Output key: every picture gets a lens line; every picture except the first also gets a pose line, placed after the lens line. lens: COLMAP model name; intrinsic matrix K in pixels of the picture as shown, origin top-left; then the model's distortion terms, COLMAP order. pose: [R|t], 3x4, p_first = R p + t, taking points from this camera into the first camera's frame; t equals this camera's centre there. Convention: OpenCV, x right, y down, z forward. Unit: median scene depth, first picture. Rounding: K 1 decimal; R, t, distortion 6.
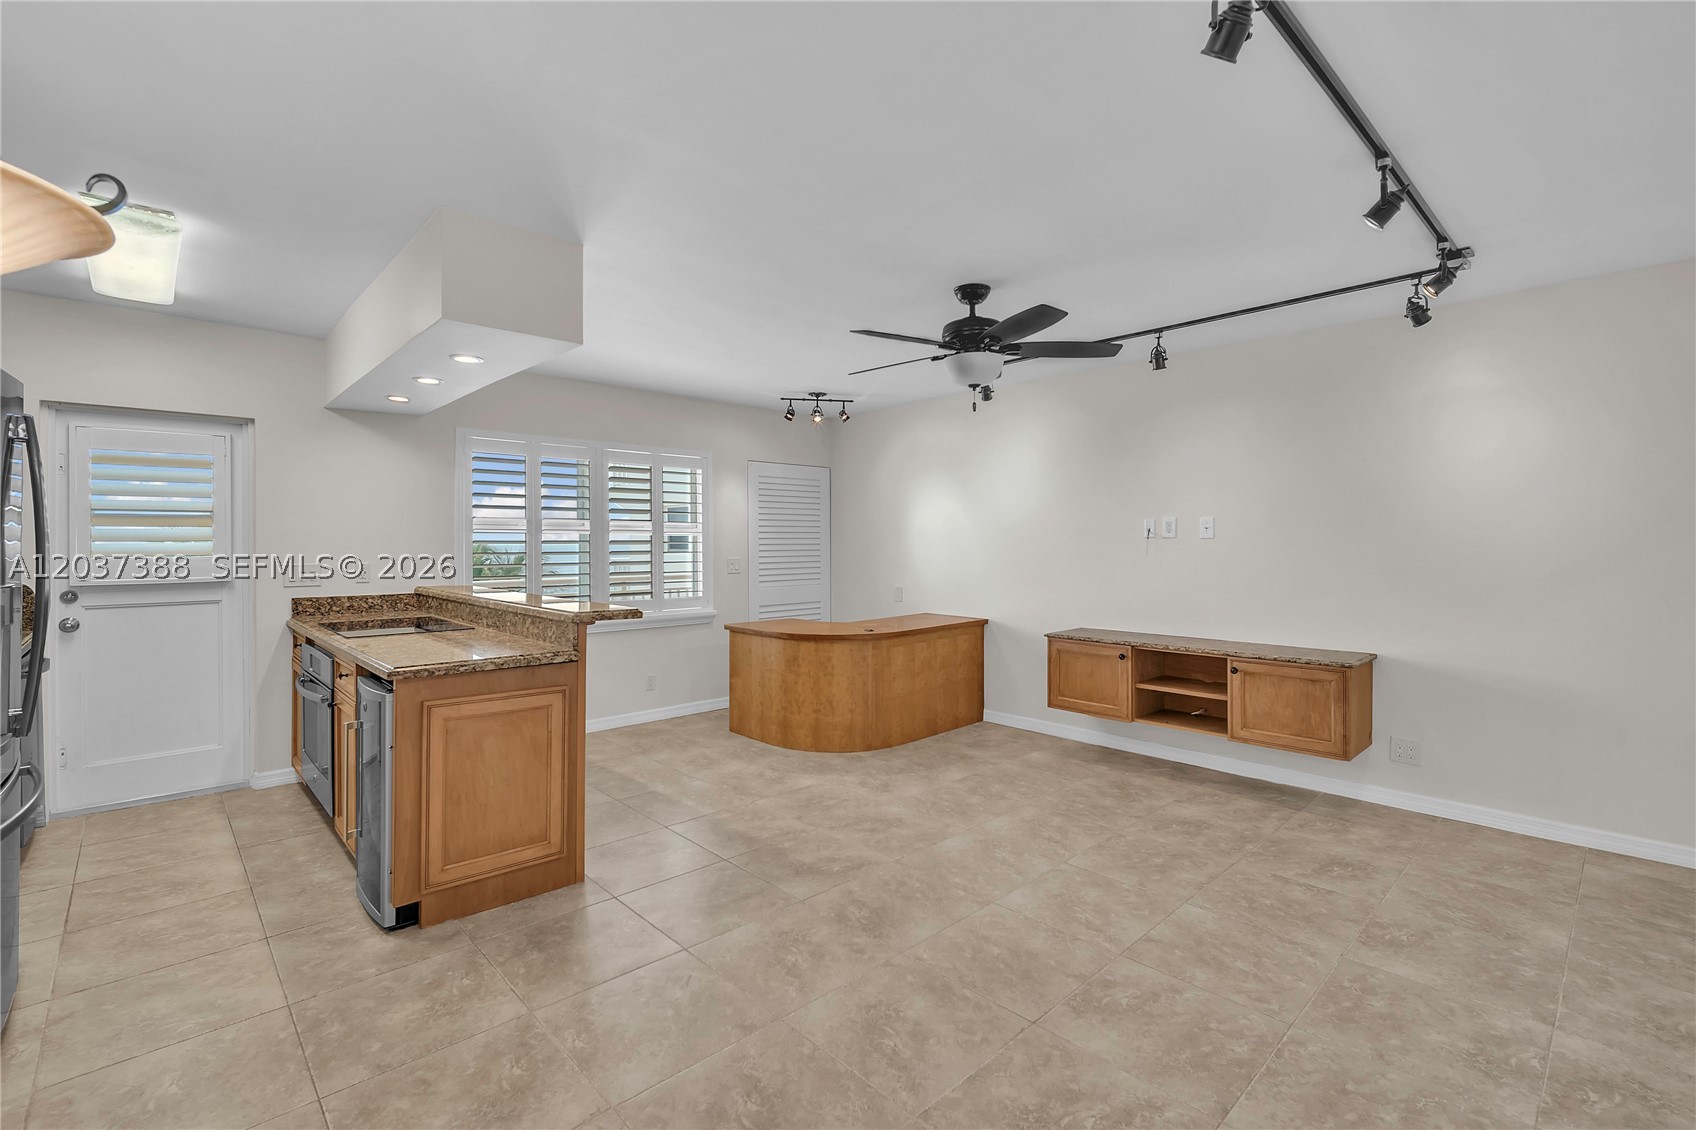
lens RADIAL K [[754.5, 0, 860.0], [0, 754.5, 551.7], [0, 0, 1]] dist [-0.015120, 0.004577]
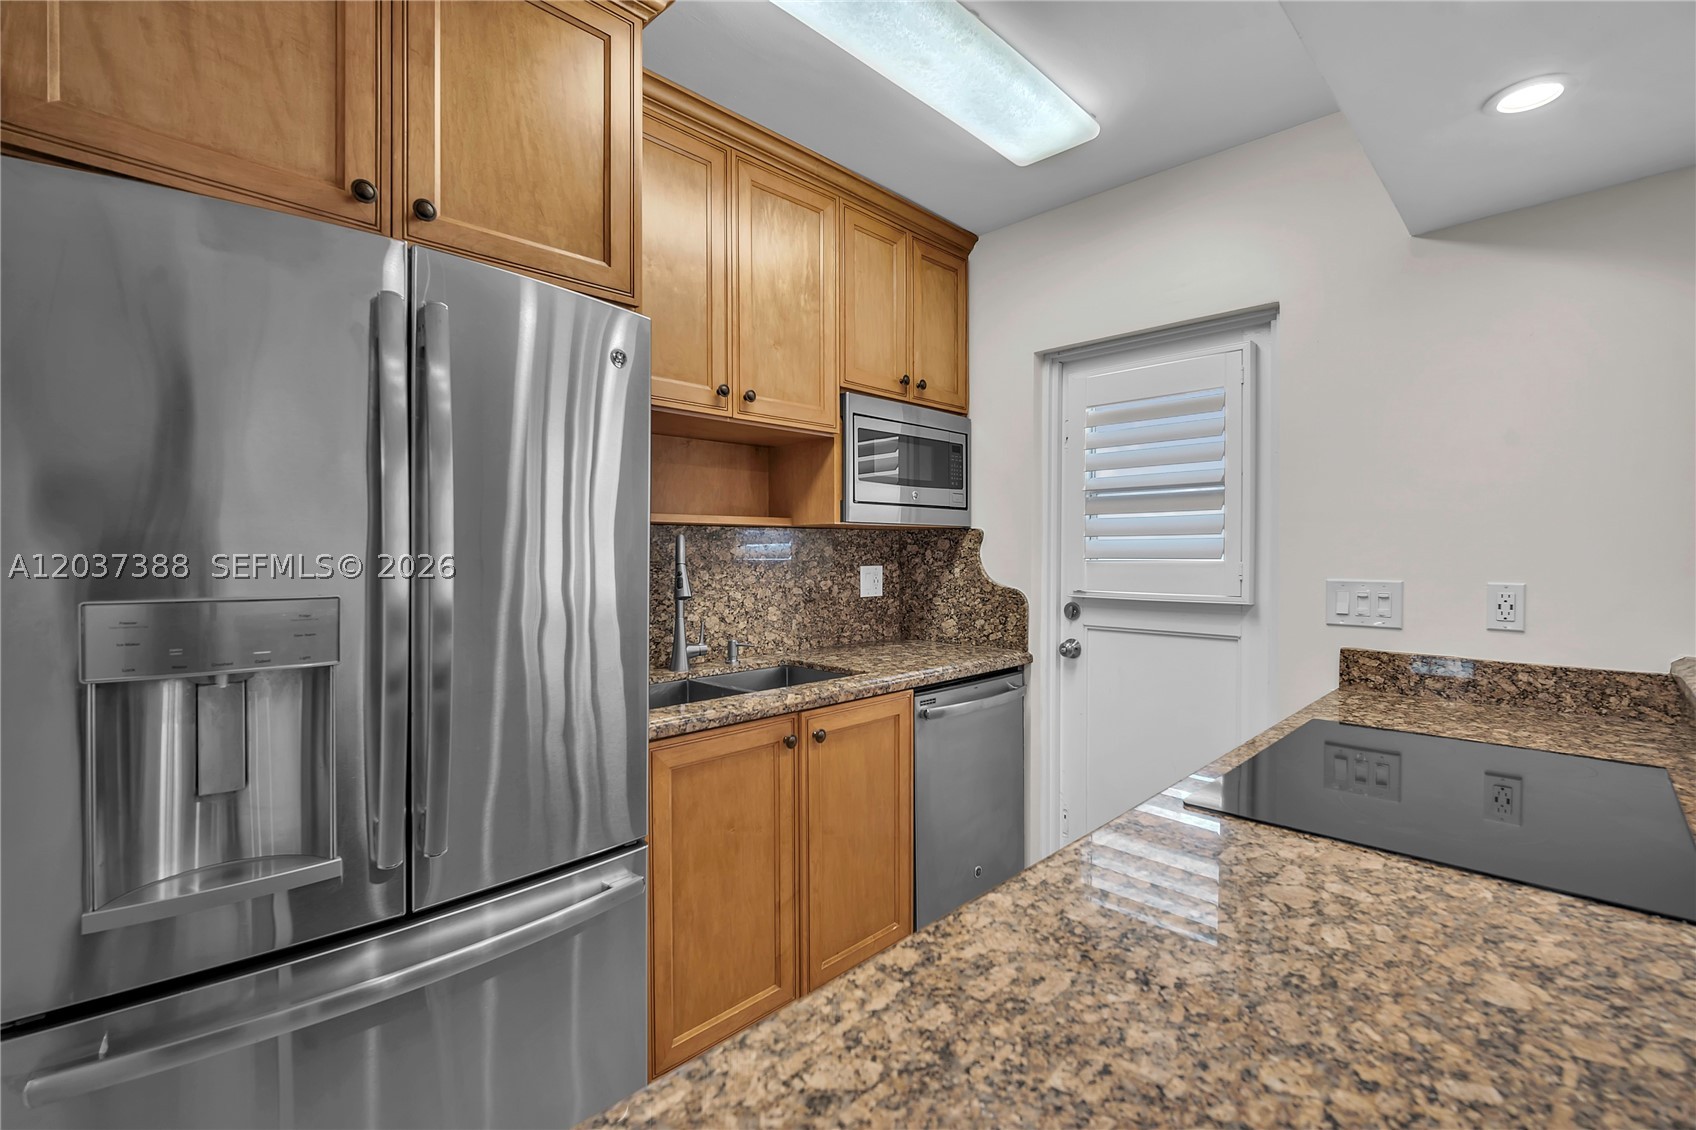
lens RADIAL K [[754.5, 0, 842.7], [0, 754.5, 555.3], [0, 0, 1]] dist [-0.015120, 0.004577]
pose [[0.025569, 0.007805, -0.999643, -0.364139], [-0.015606, 0.999851, 0.007407, 0.003463], [0.999551, 0.015411, 0.025687, 0.865284]]
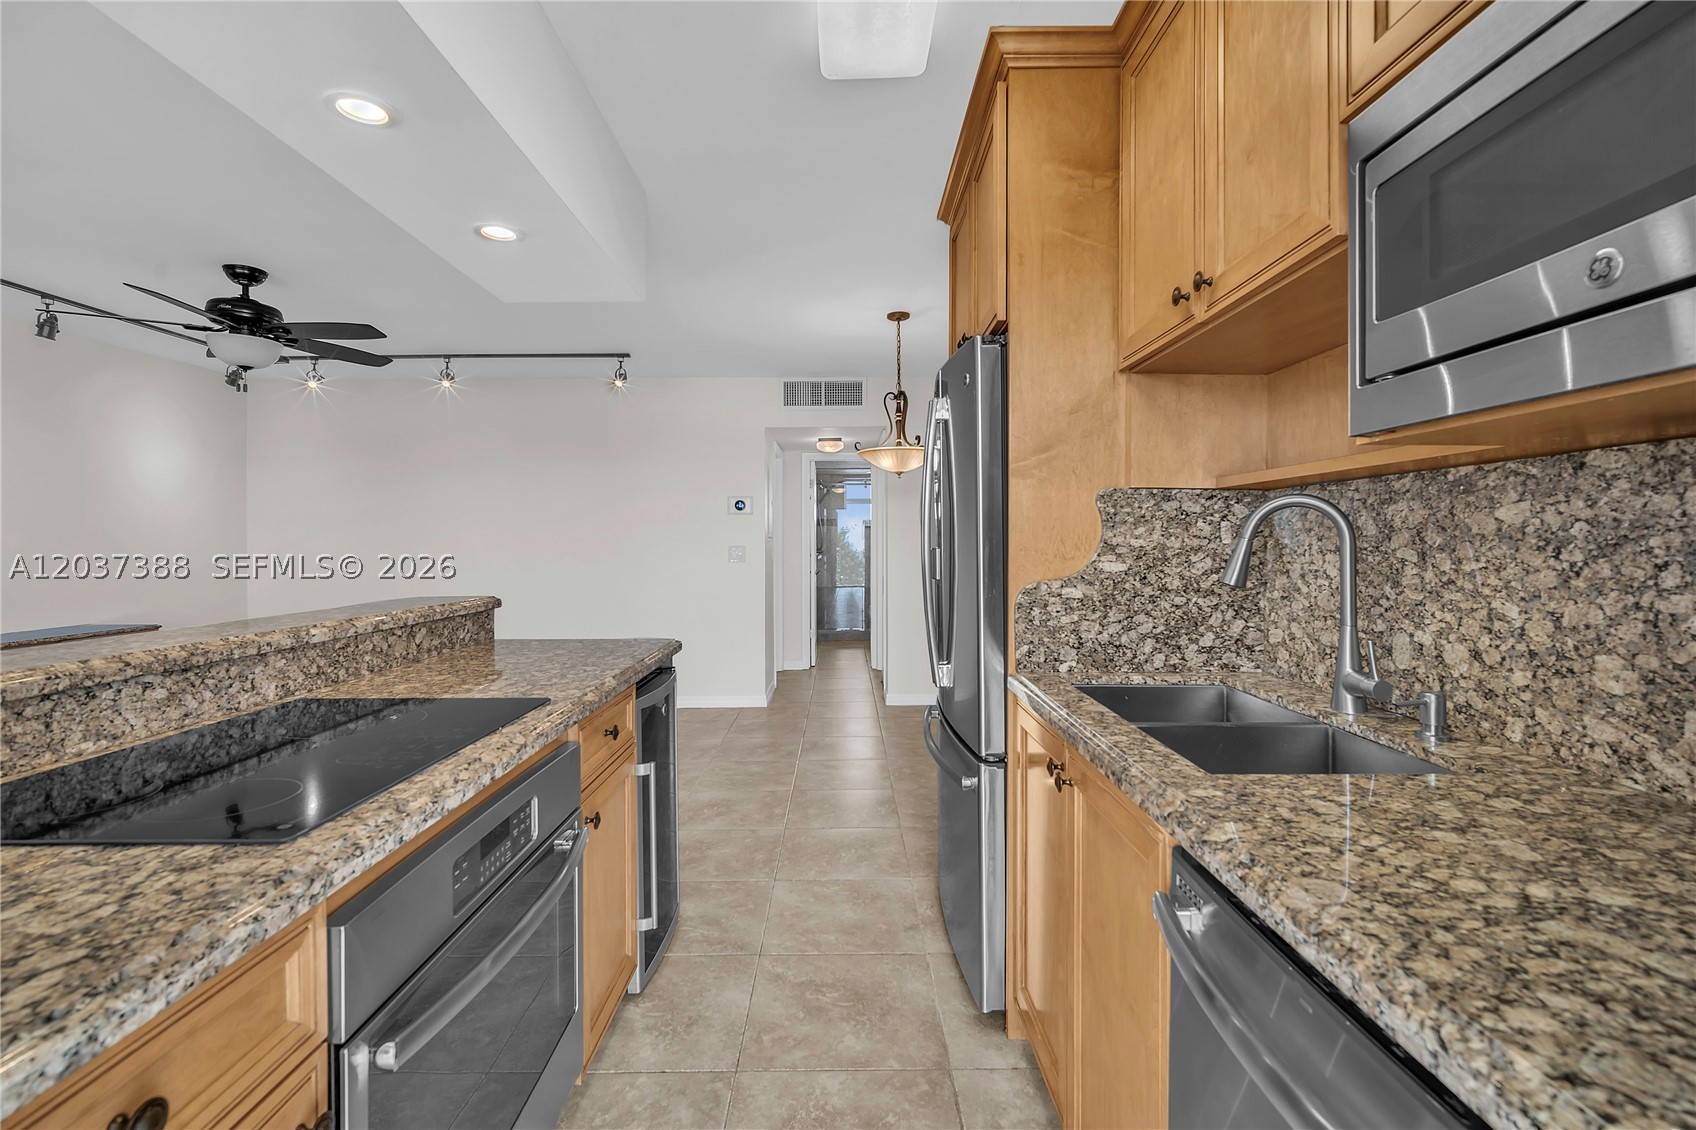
lens RADIAL K [[754.5, 0, 857.0], [0, 754.5, 542.1], [0, 0, 1]] dist [-0.015120, 0.004577]
pose [[-0.734729, 0.001382, 0.678359, -1.193651], [0.012587, 0.999854, 0.011595, 0.012486], [-0.678244, 0.017058, -0.734639, 1.261310]]
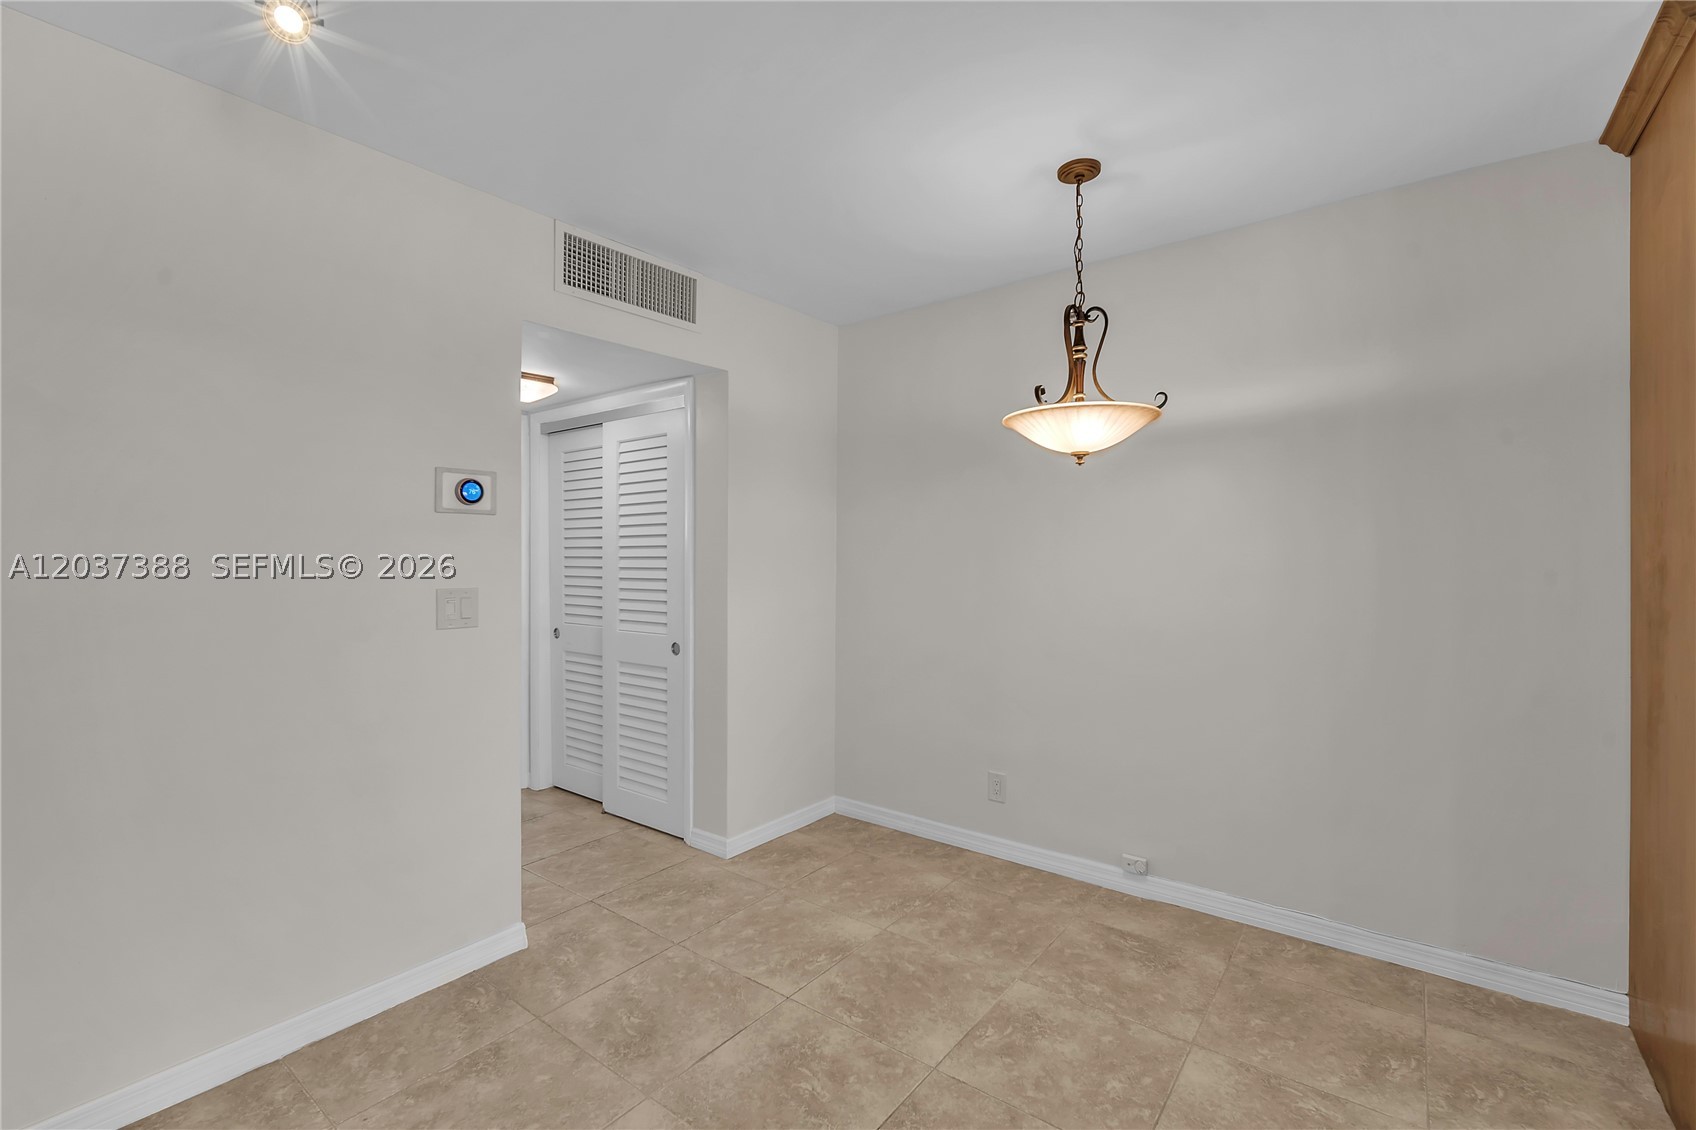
lens RADIAL K [[754.5, 0, 861.8], [0, 754.5, 546.9], [0, 0, 1]] dist [-0.015120, 0.004577]
pose [[-0.988103, 0.002048, -0.153783, -0.038526], [0.001563, 0.999993, 0.003275, -0.004661], [0.153789, 0.002995, -0.988099, 0.929163]]
